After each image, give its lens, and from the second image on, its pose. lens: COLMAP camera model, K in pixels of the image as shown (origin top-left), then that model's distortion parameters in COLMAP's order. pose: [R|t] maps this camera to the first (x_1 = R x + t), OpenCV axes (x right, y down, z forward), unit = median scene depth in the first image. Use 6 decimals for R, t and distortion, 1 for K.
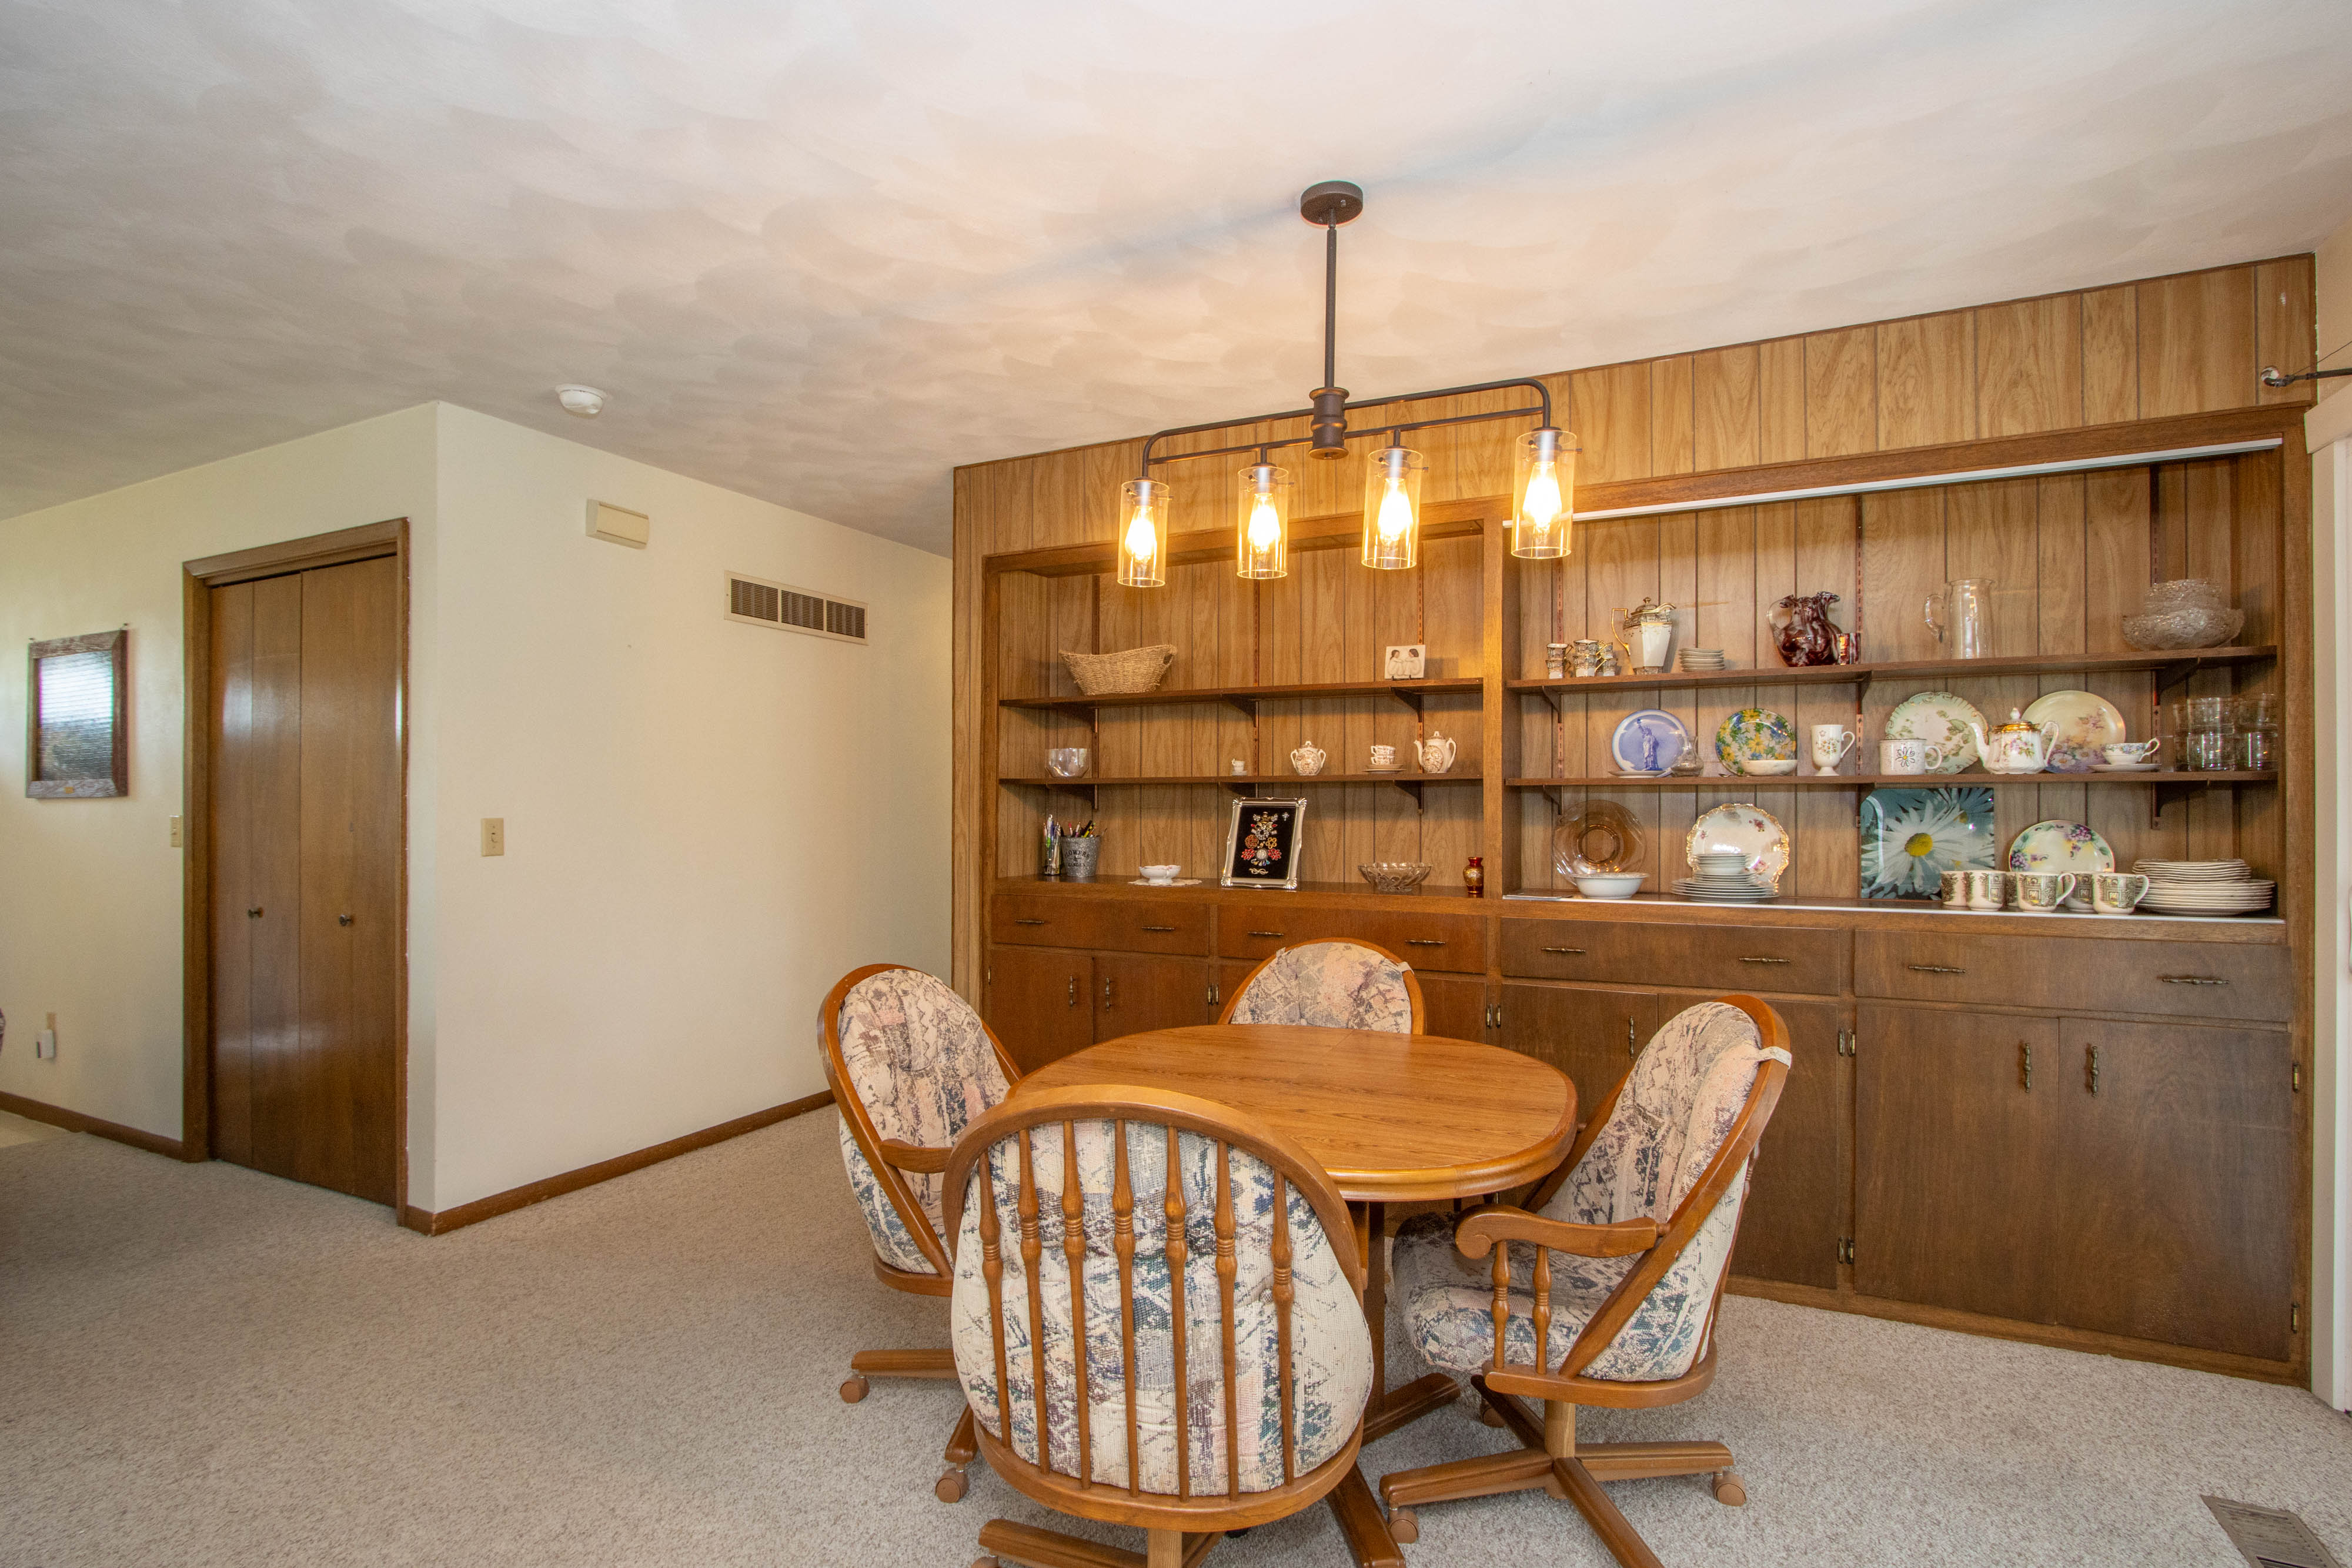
lens RADIAL K [[1126.2, 0, 1175.9], [0, 1126.2, 801.7], [0, 0, 1]] dist [-0.011815, 0.000081]
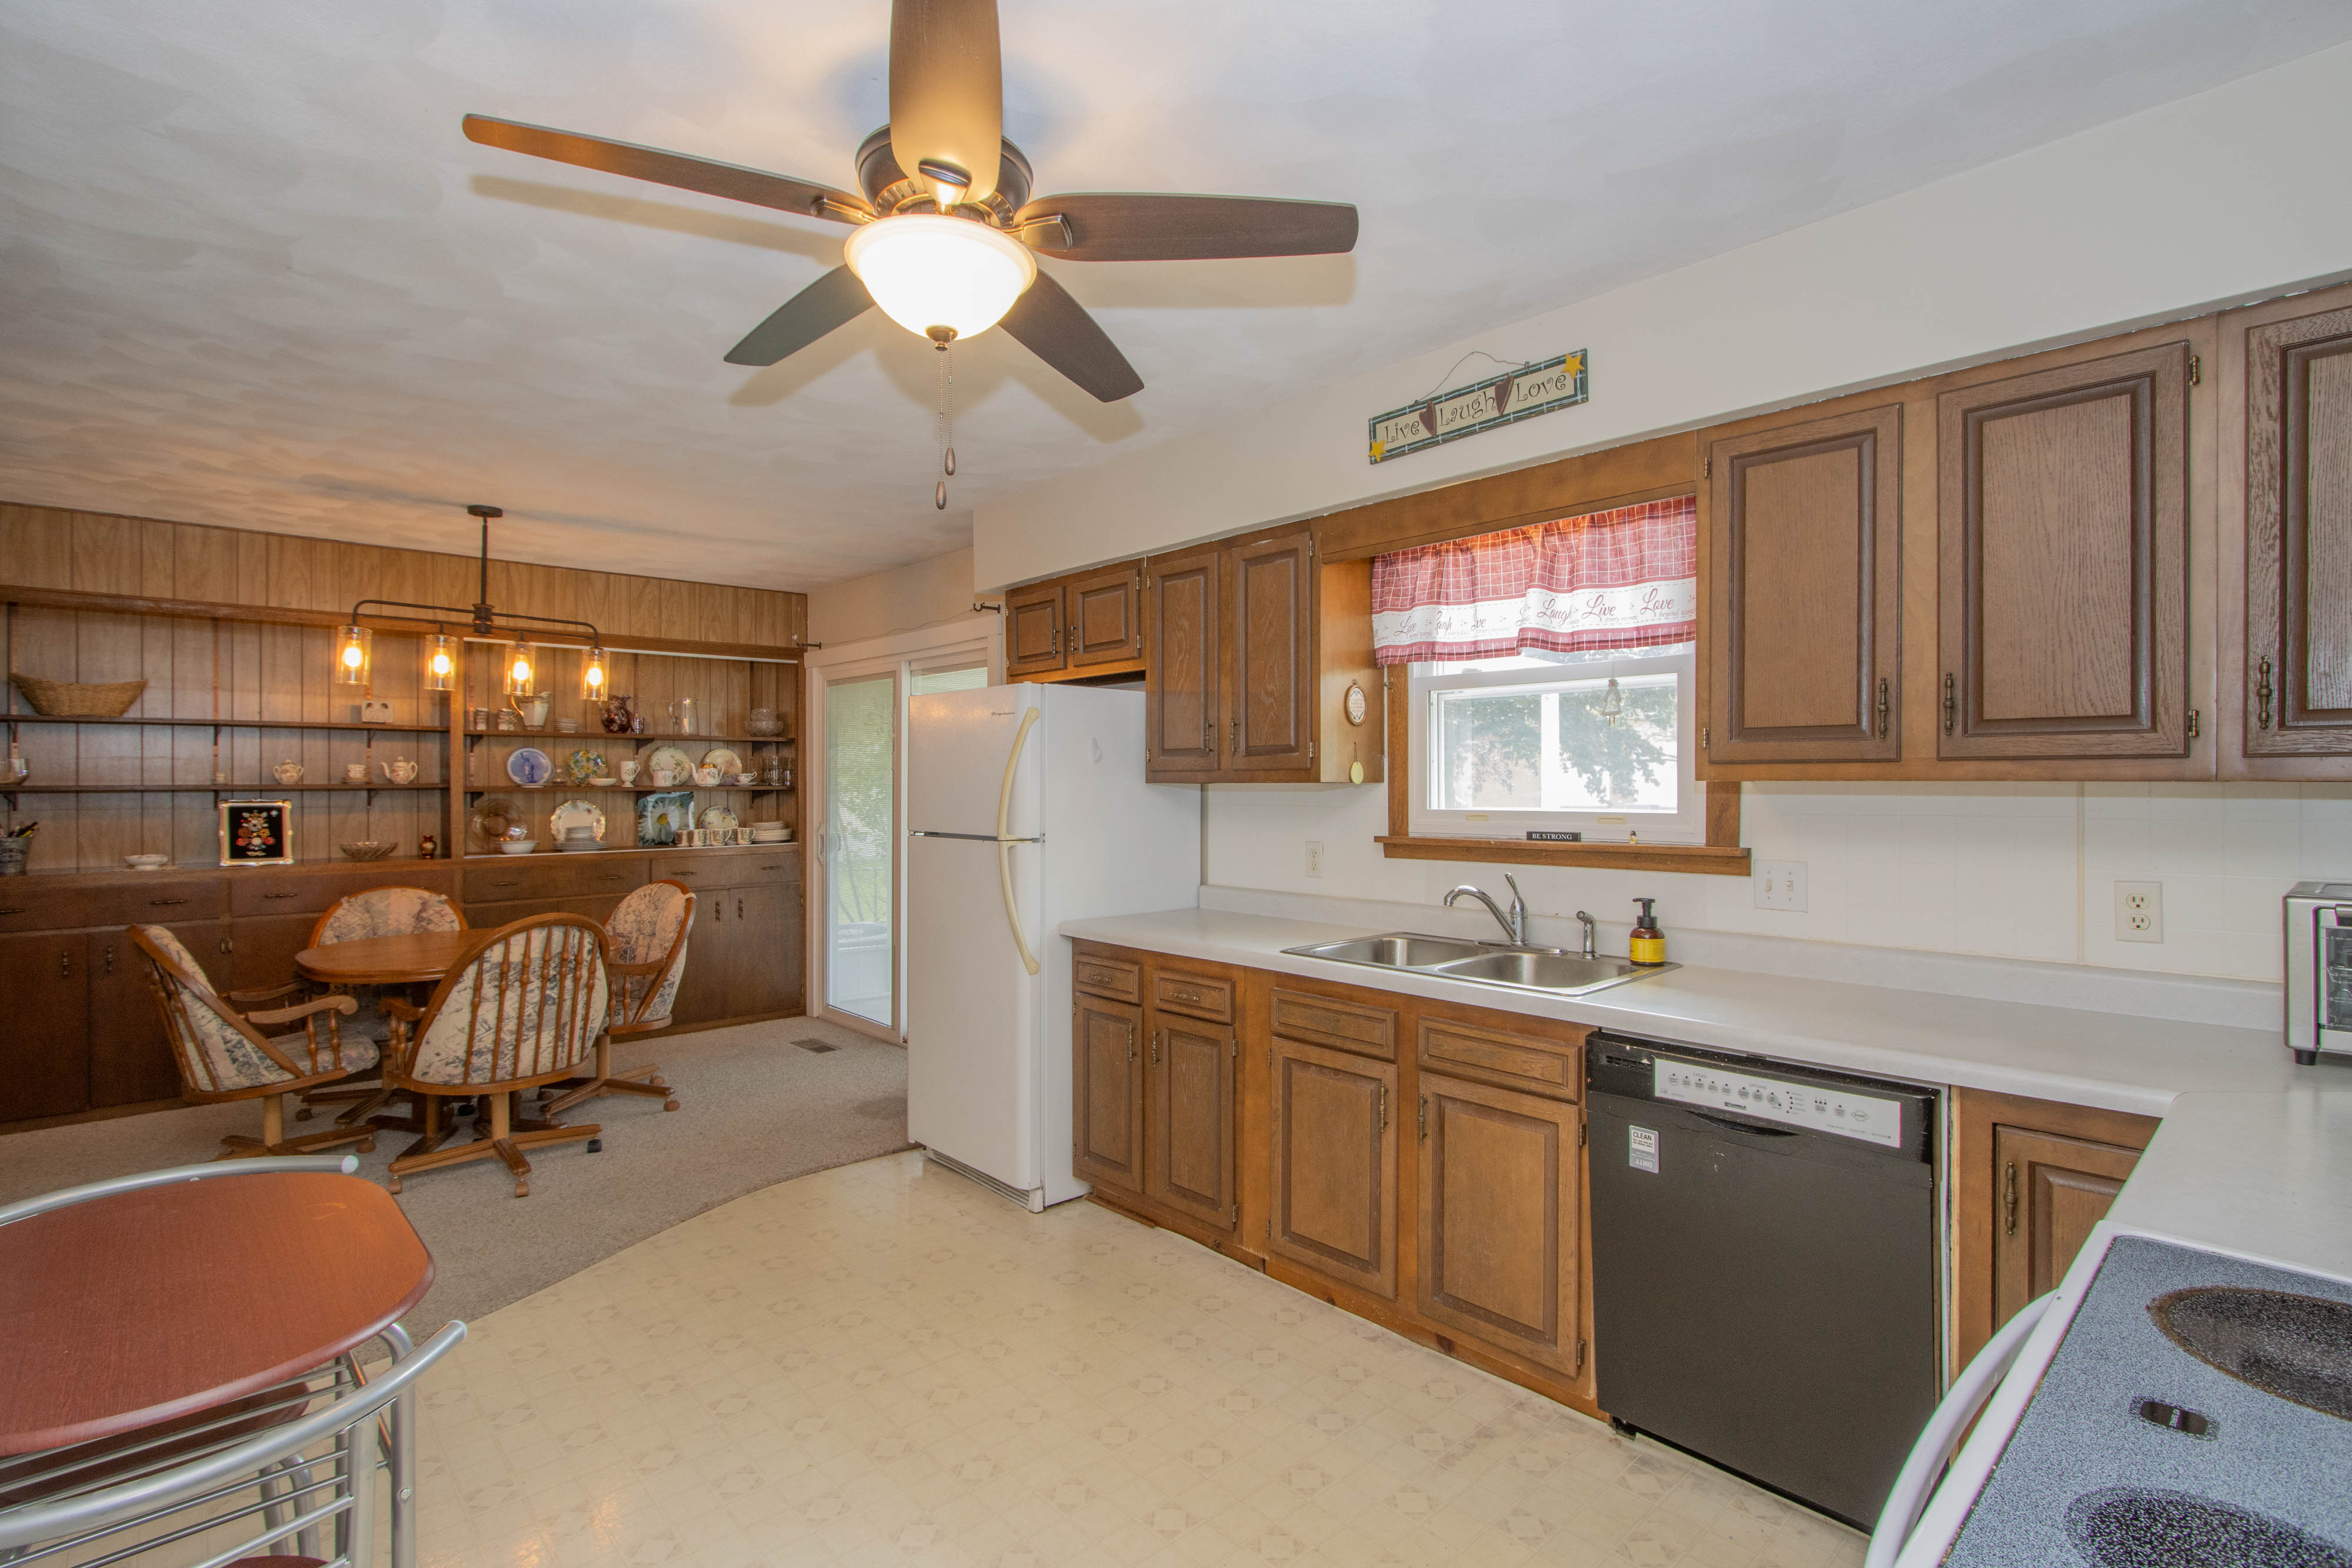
lens RADIAL K [[1101.4, 0, 1176.0], [0, 1101.4, 784.0], [0, 0, 1]] dist [-0.001597, 0.000001]
pose [[0.357875, -0.003301, 0.933764, -0.998566], [-0.000965, 0.999992, 0.003905, -0.038211], [-0.933769, -0.002299, 0.357869, -0.689316]]
